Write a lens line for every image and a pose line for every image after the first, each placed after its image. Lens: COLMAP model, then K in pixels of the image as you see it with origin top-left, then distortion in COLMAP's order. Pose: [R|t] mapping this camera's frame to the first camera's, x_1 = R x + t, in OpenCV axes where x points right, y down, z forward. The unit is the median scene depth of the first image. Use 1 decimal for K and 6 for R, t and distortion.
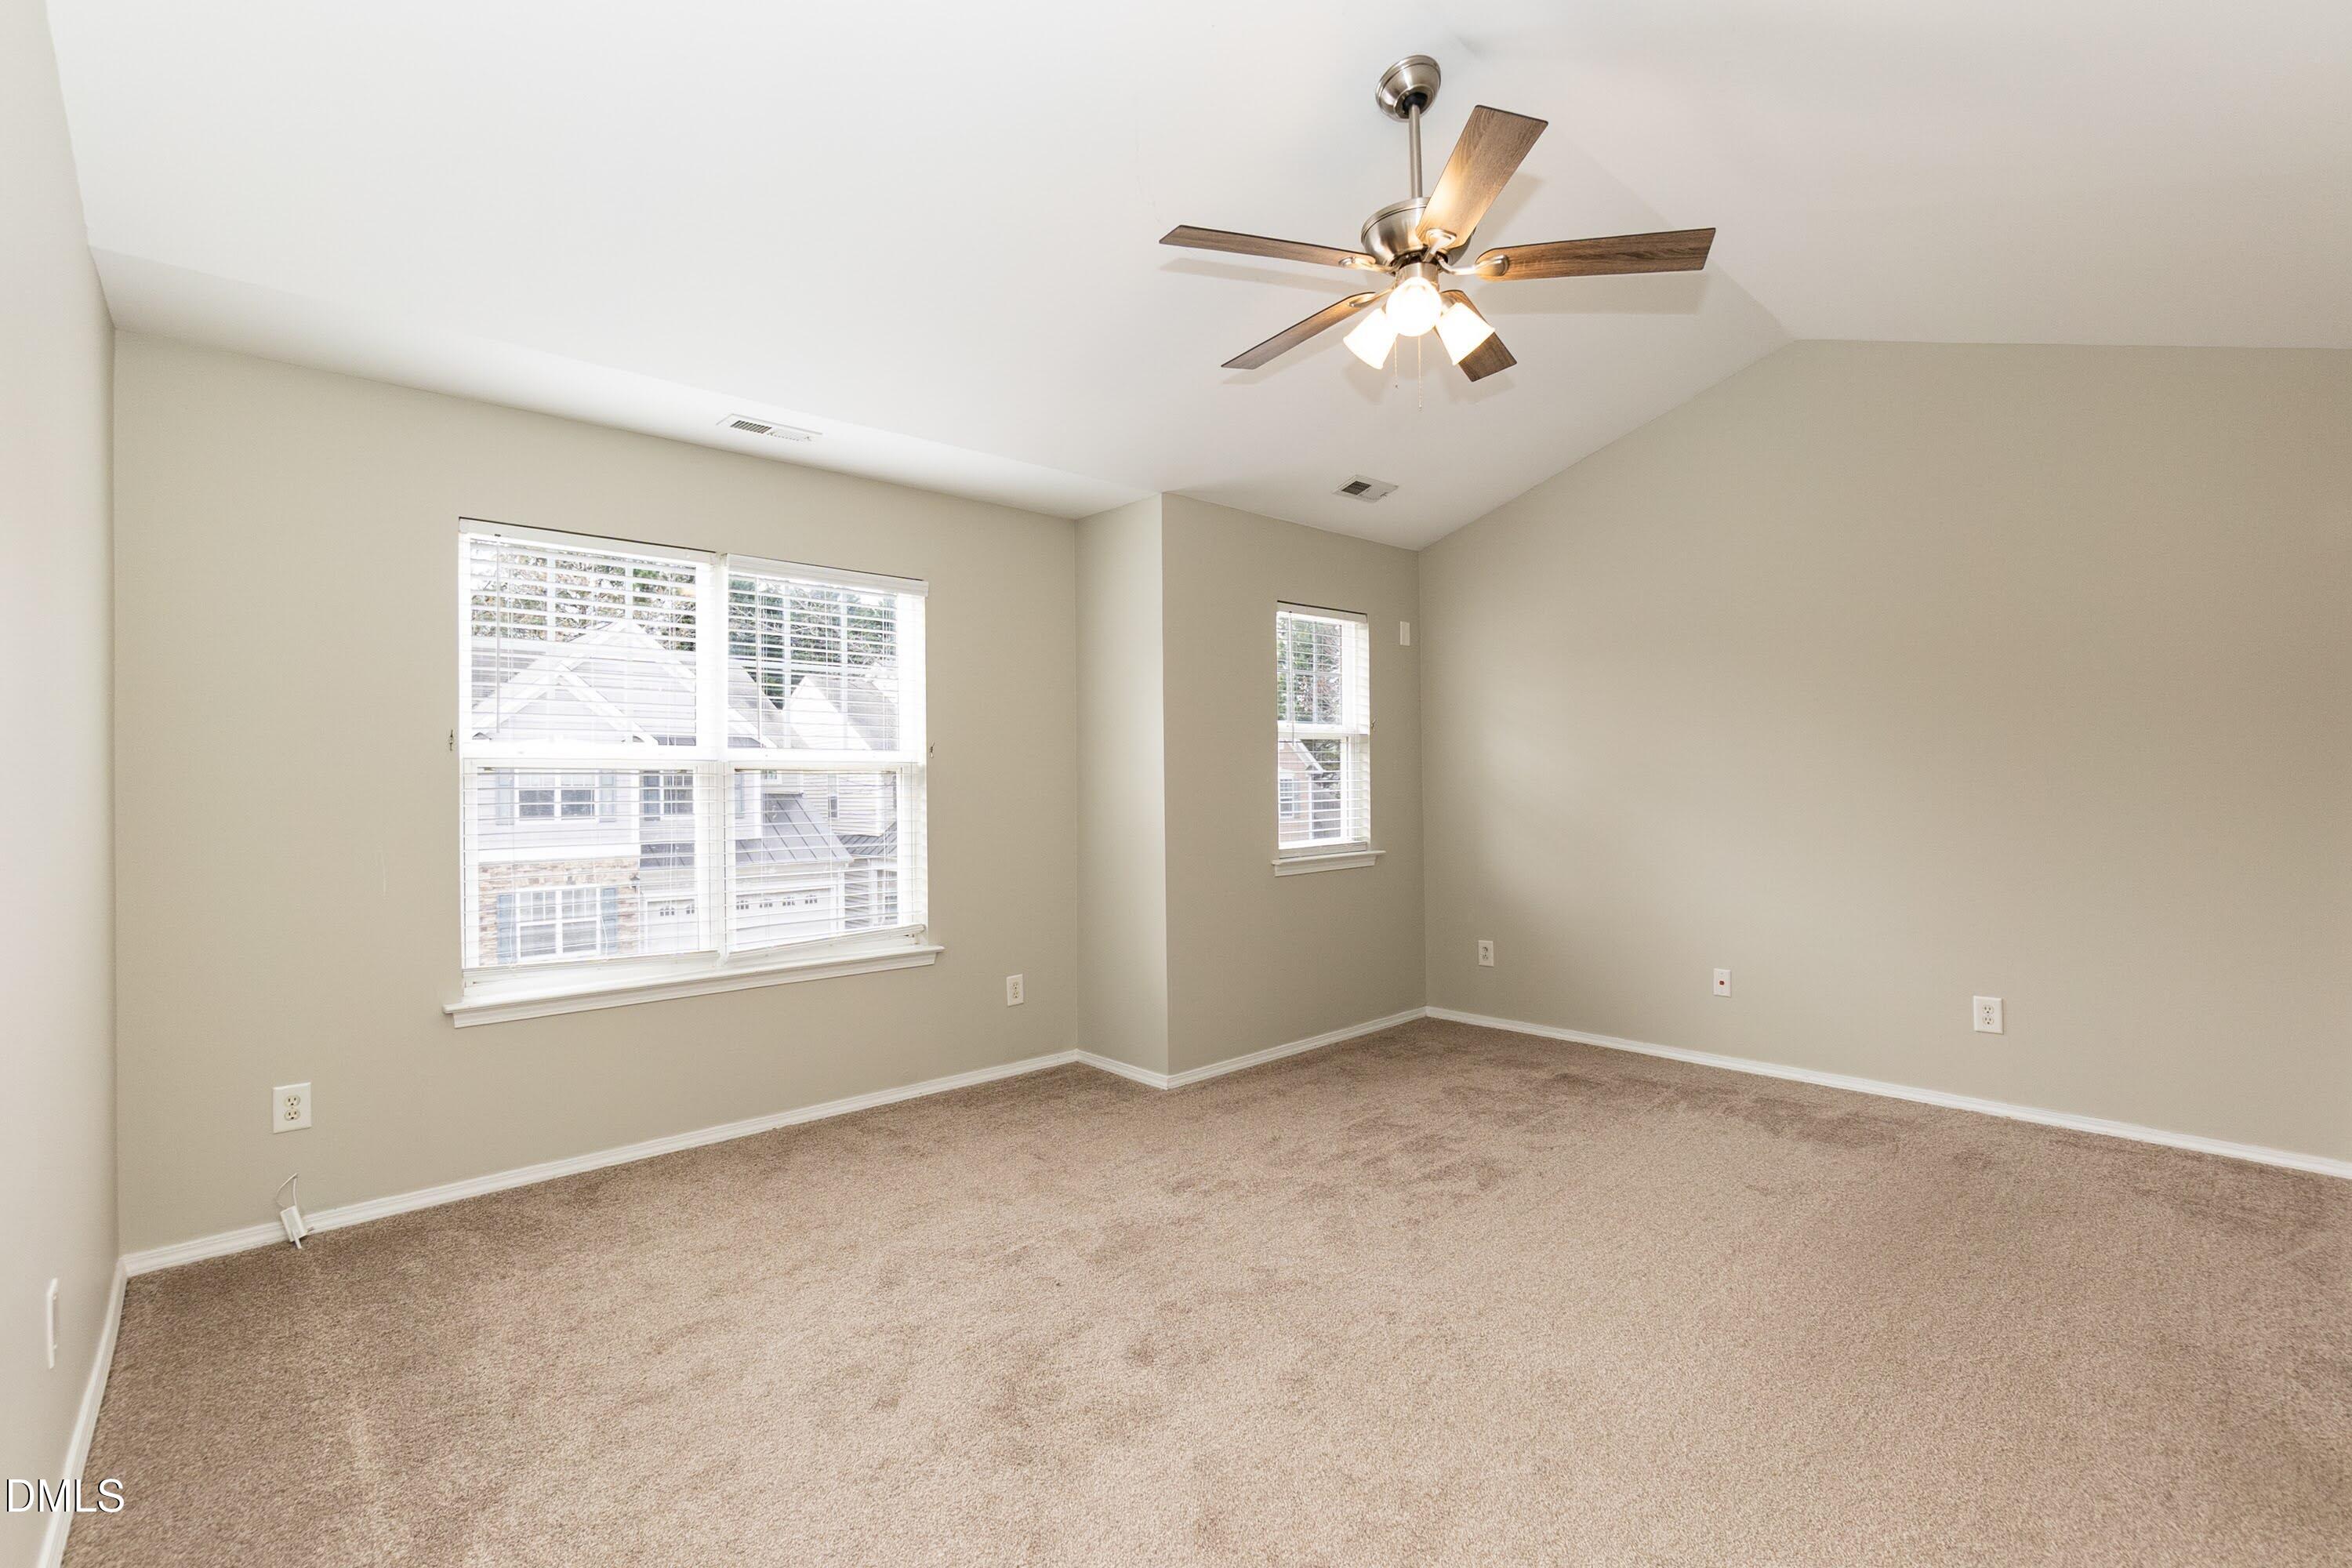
lens RADIAL K [[1026.0, 0, 1176.0], [0, 1026.0, 784.0], [0, 0, 1]] dist [-0.029438, 0.009362]
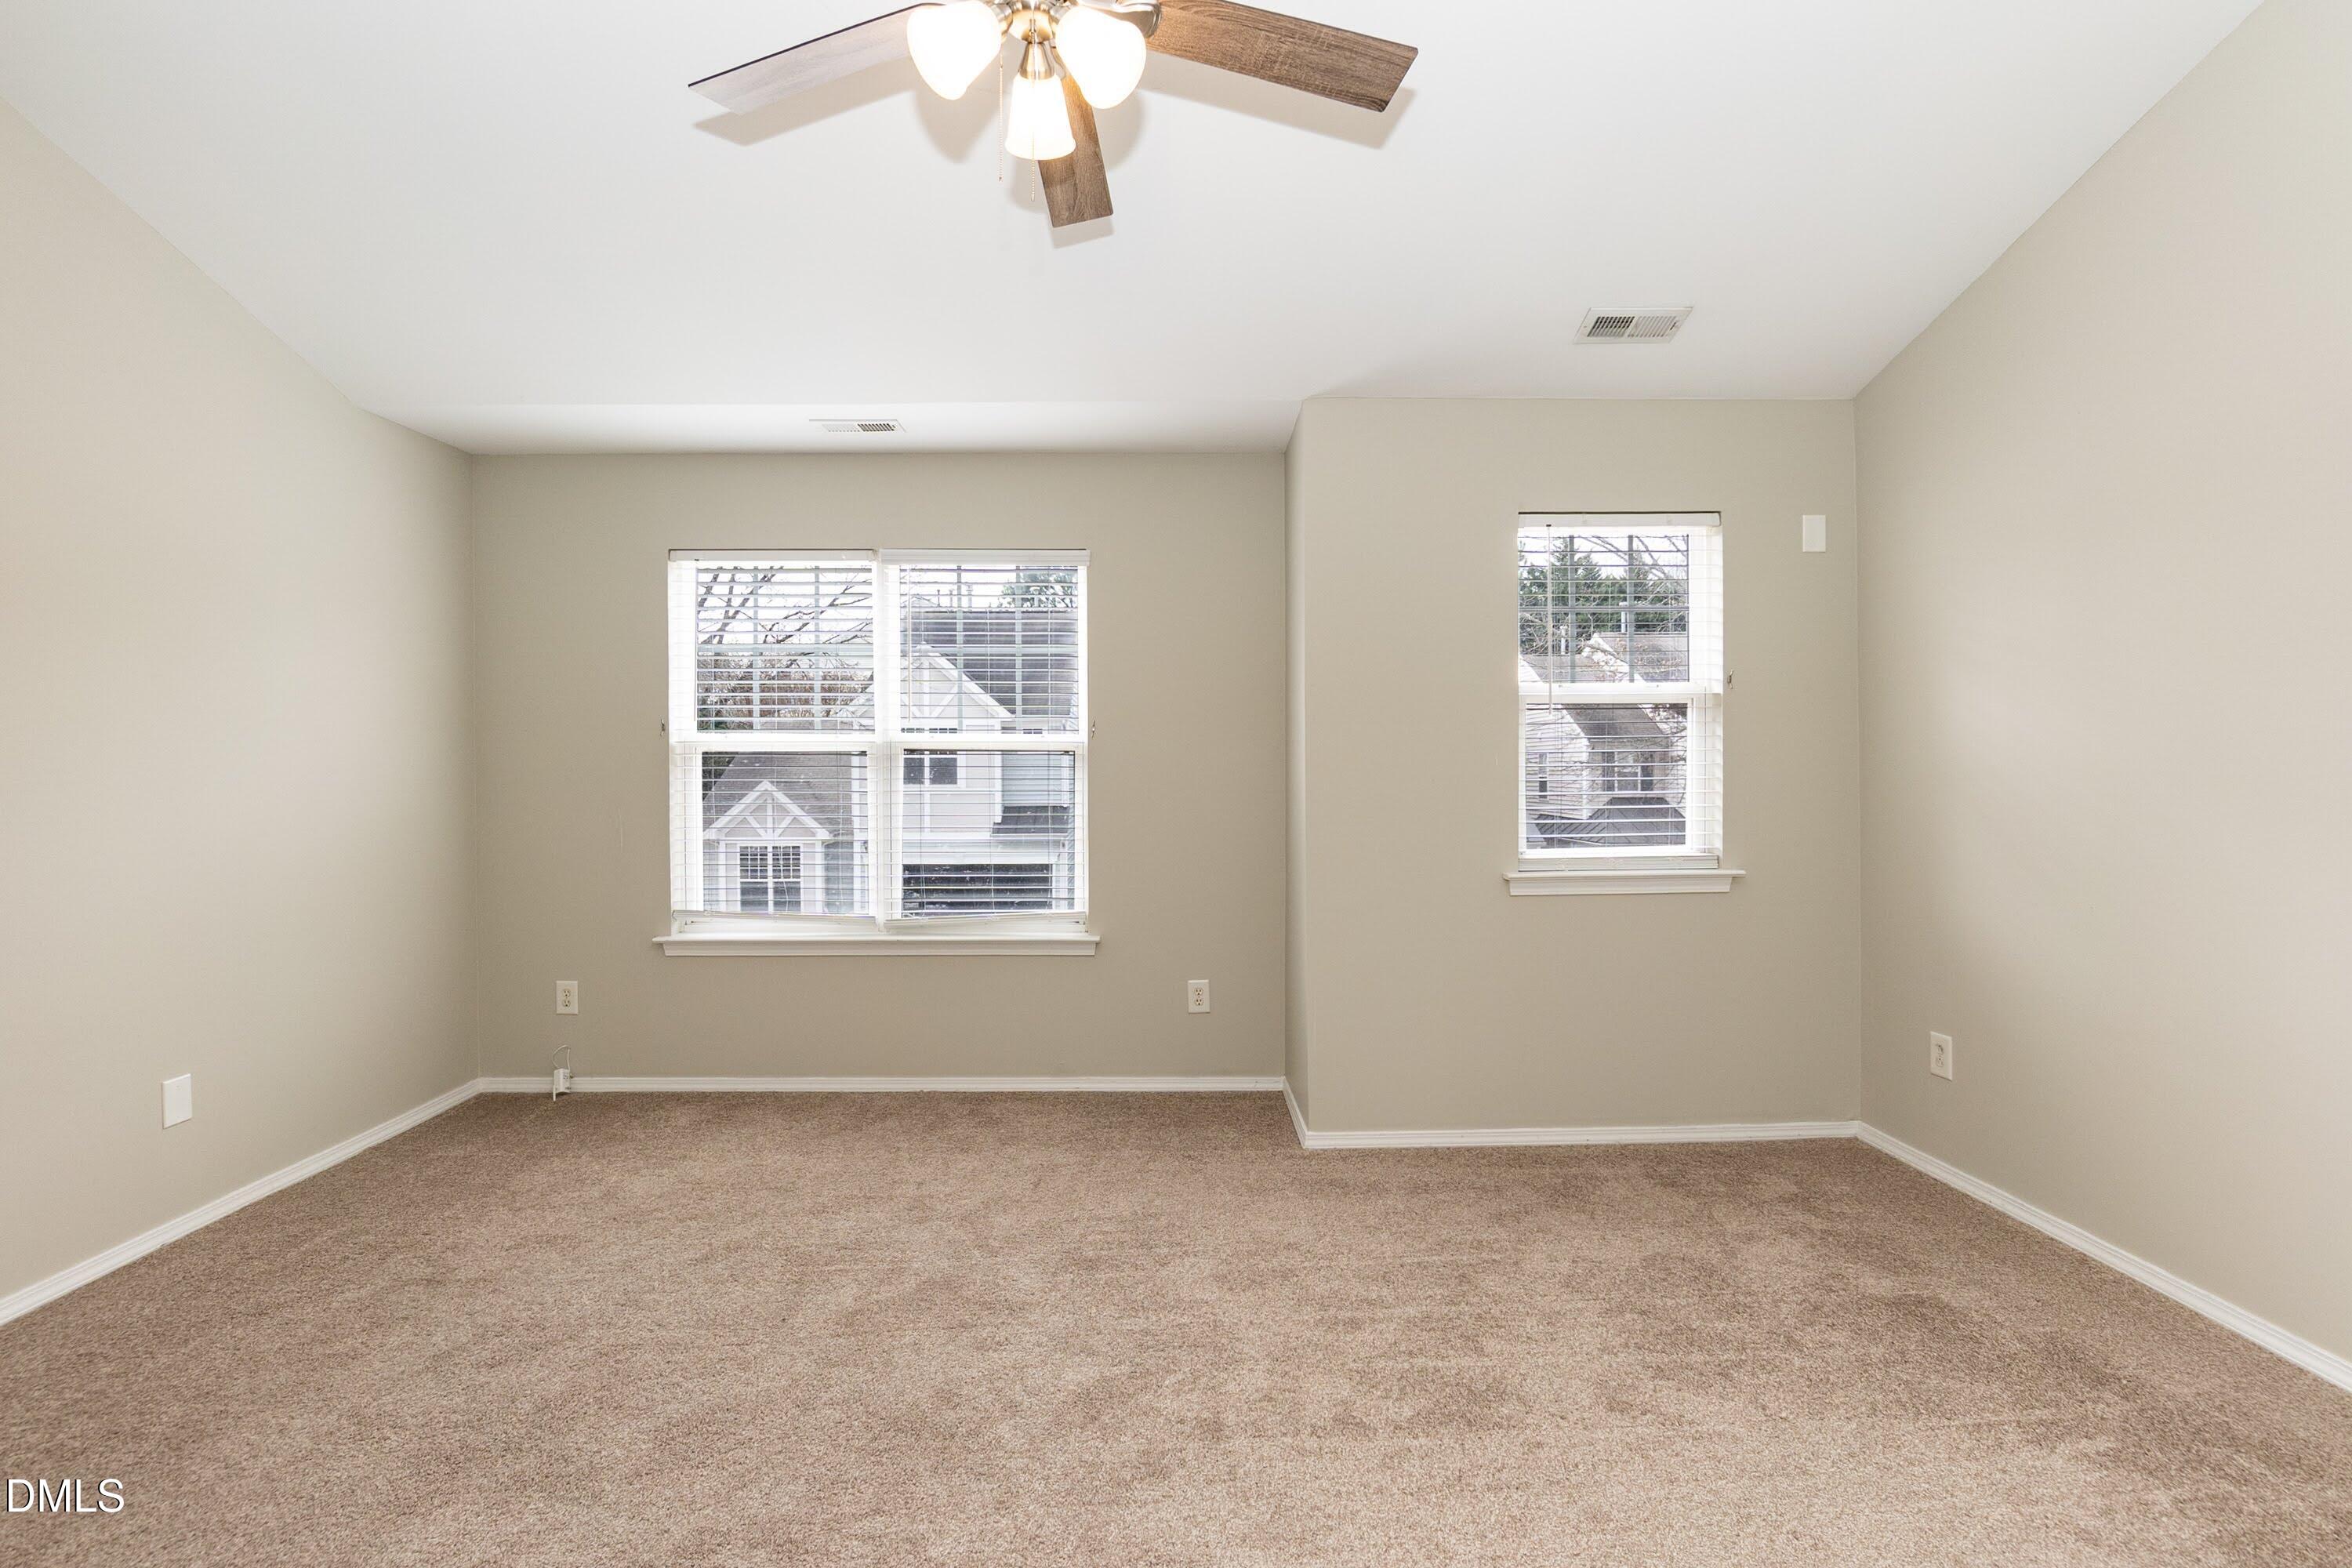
lens RADIAL K [[1026.0, 0, 1176.0], [0, 1026.0, 784.0], [0, 0, 1]] dist [-0.029438, 0.009362]
pose [[0.754211, 0.016043, -0.656436, 0.453489], [-0.004569, 0.999805, 0.019186, -0.001218], [0.656617, -0.011471, 0.754137, 0.346586]]
